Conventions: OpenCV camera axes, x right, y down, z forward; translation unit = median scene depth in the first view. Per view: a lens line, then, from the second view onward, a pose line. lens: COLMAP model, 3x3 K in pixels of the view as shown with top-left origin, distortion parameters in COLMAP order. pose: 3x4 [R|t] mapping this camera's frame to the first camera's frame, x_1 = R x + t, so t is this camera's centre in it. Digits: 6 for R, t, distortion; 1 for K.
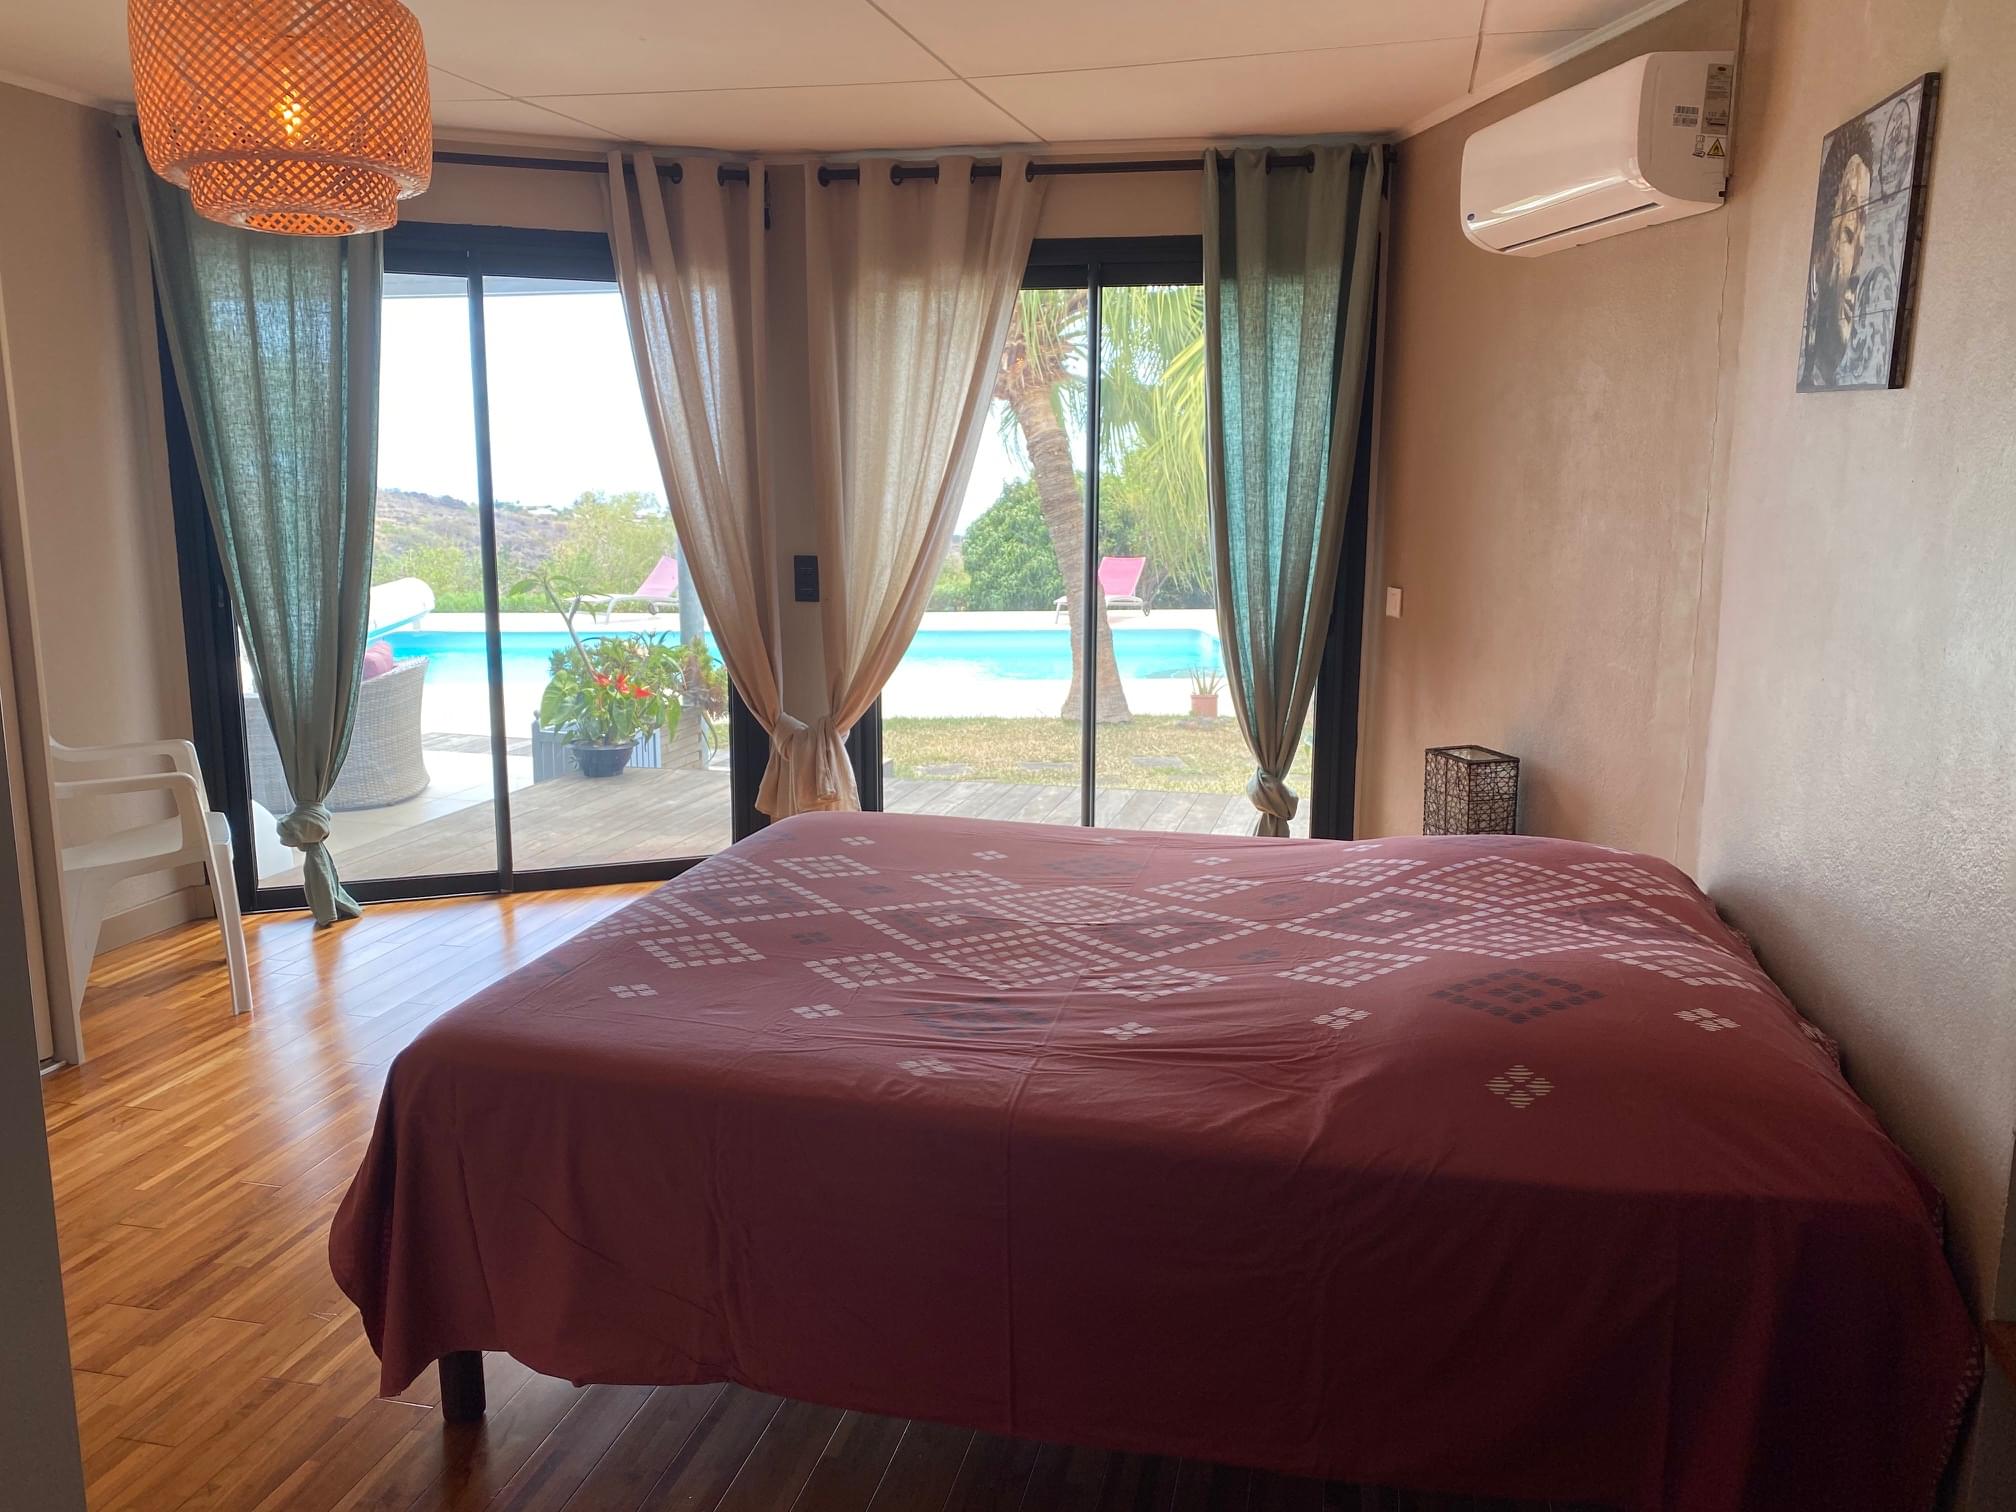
lens RADIAL K [[1543.4, 0, 1019.1], [0, 1543.4, 777.1], [0, 0, 1]] dist [-0.009624, 0.003808]
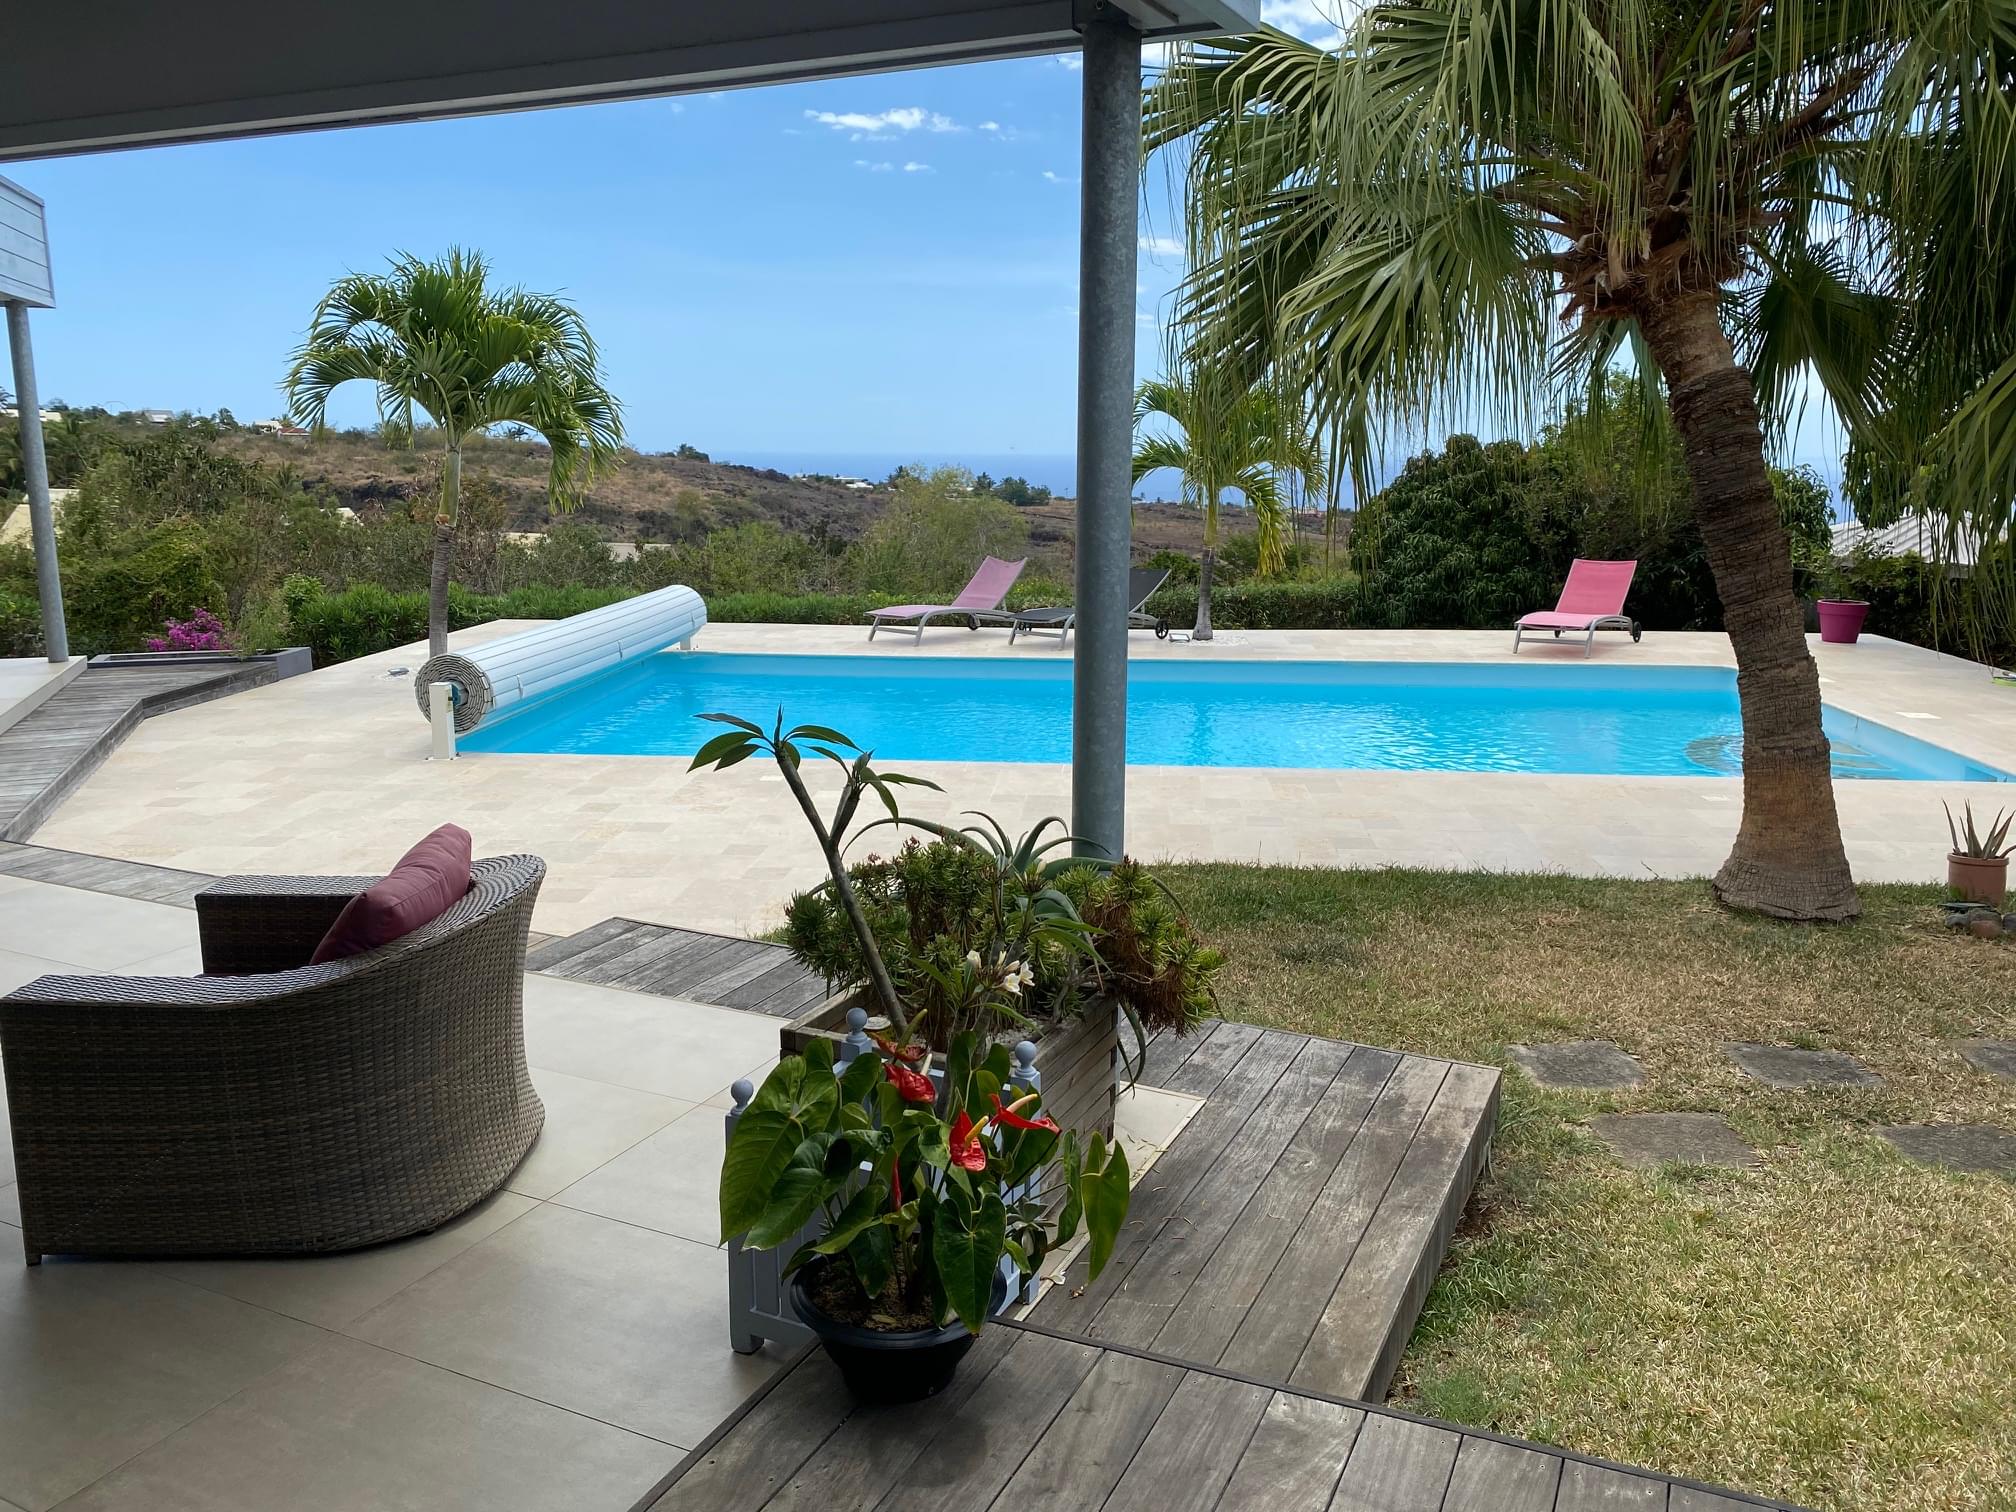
lens RADIAL K [[1543.4, 0, 1028.6], [0, 1543.4, 757.9], [0, 0, 1]] dist [-0.009624, 0.003808]
pose [[0.982240, 0.030128, -0.185193, -0.051031], [-0.029057, 0.999542, 0.008496, -0.038077], [0.185364, -0.002964, 0.982665, 0.186612]]
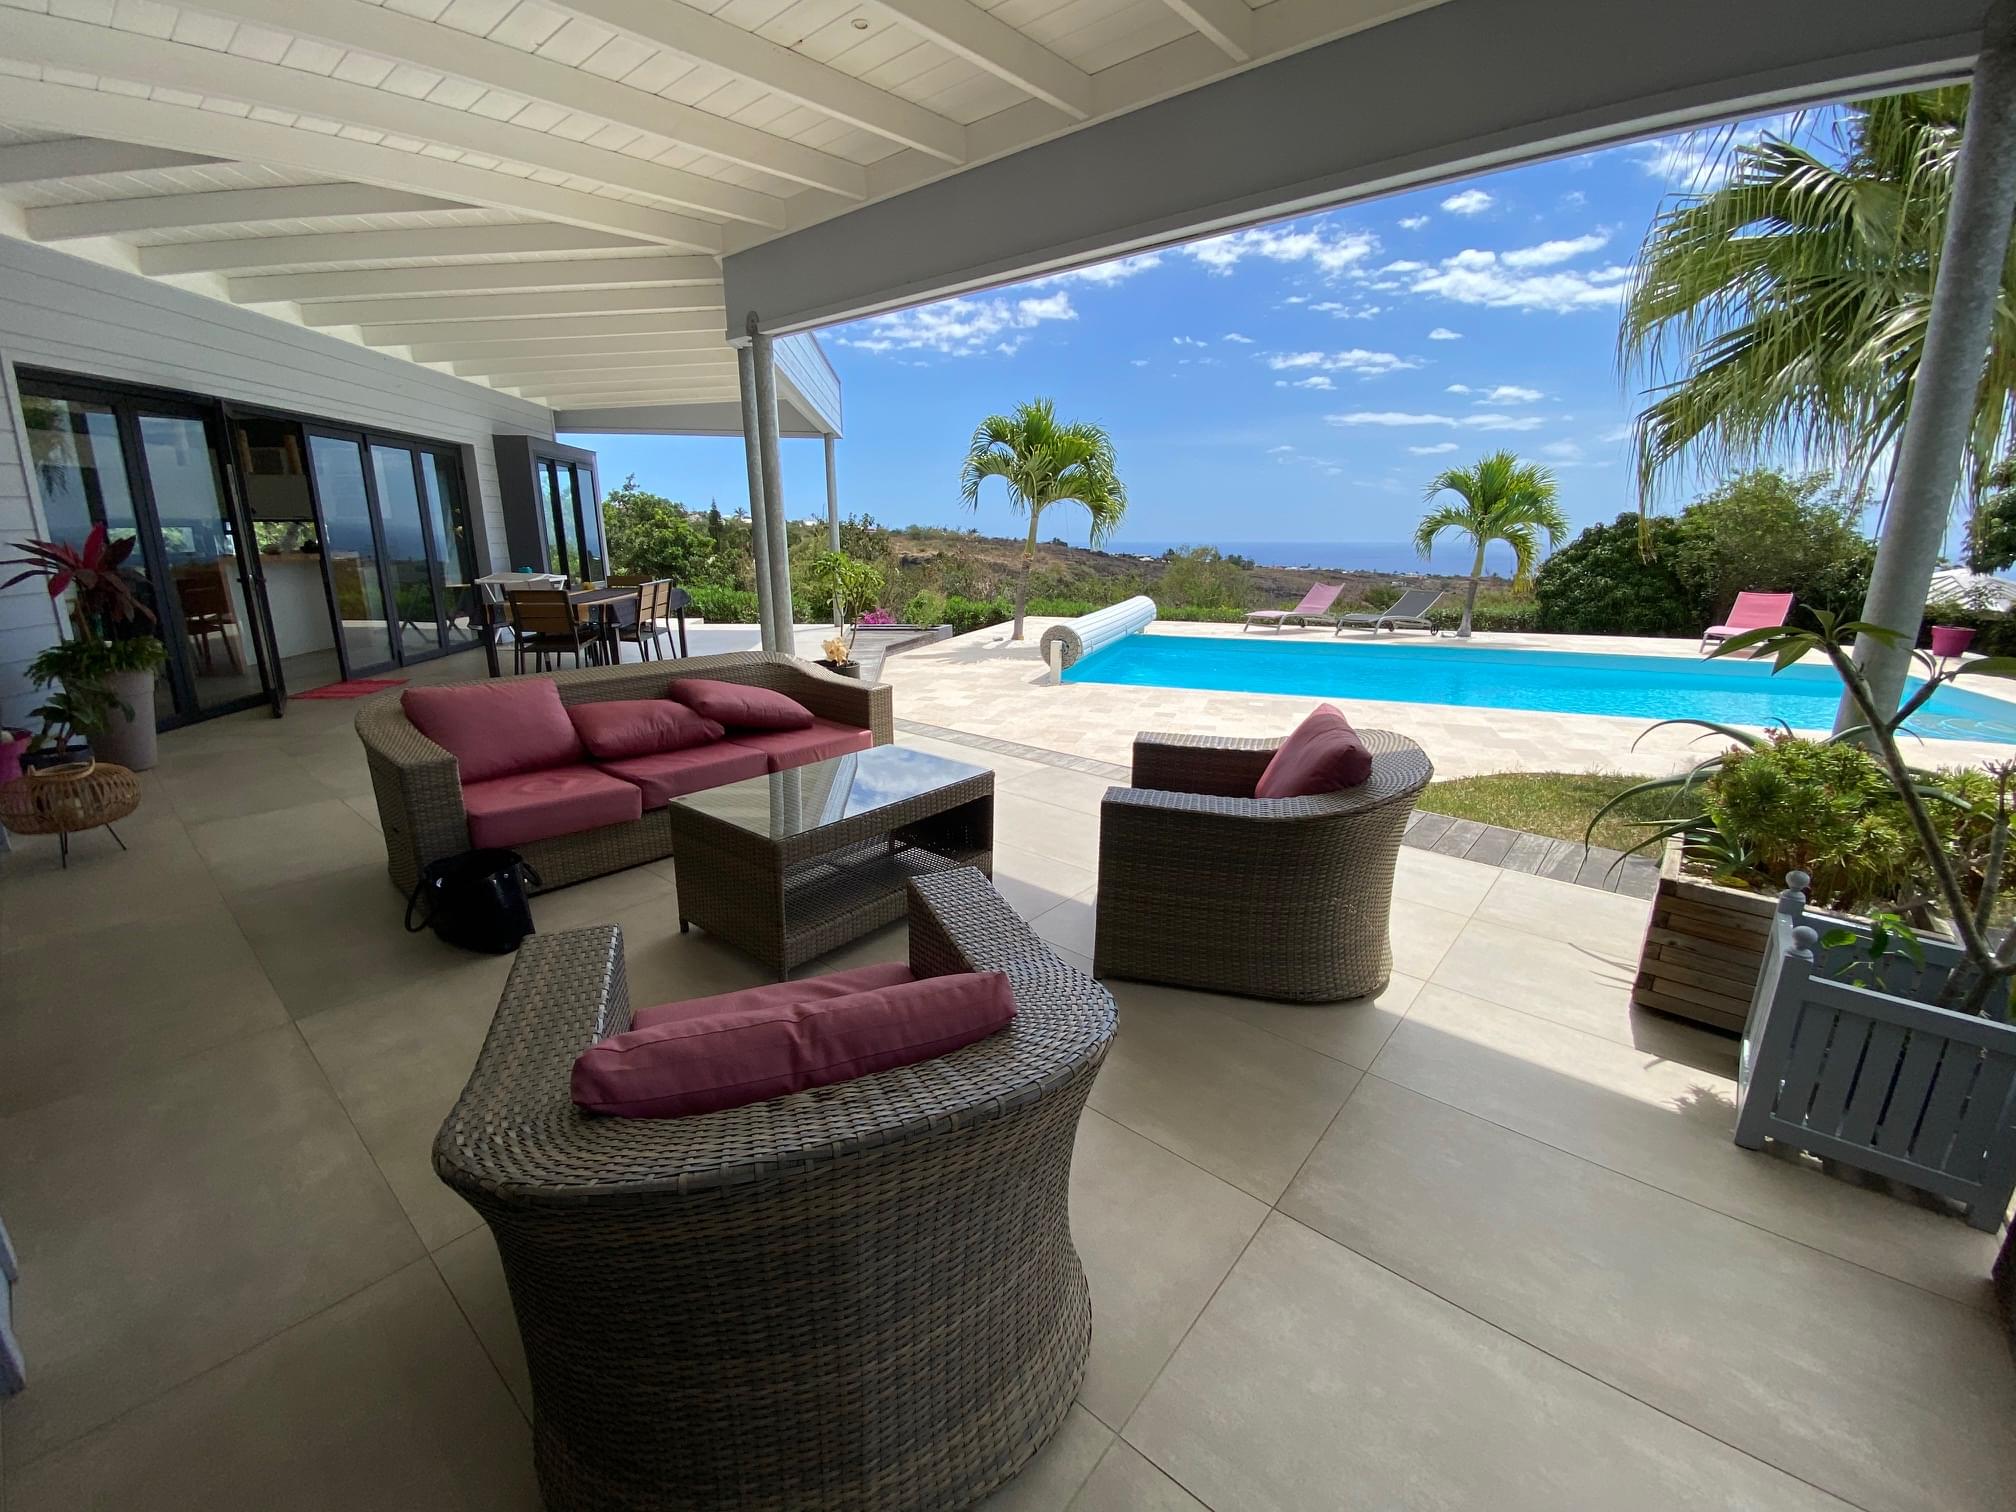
lens RADIAL K [[815.2, 0, 999.7], [0, 815.2, 755.4], [0, 0, 1]] dist [0.000373, -0.012566]
pose [[0.892615, 0.108193, -0.437644, -0.126413], [-0.079343, 0.993324, 0.083738, -0.027082], [0.443783, -0.040022, 0.895240, 0.203060]]
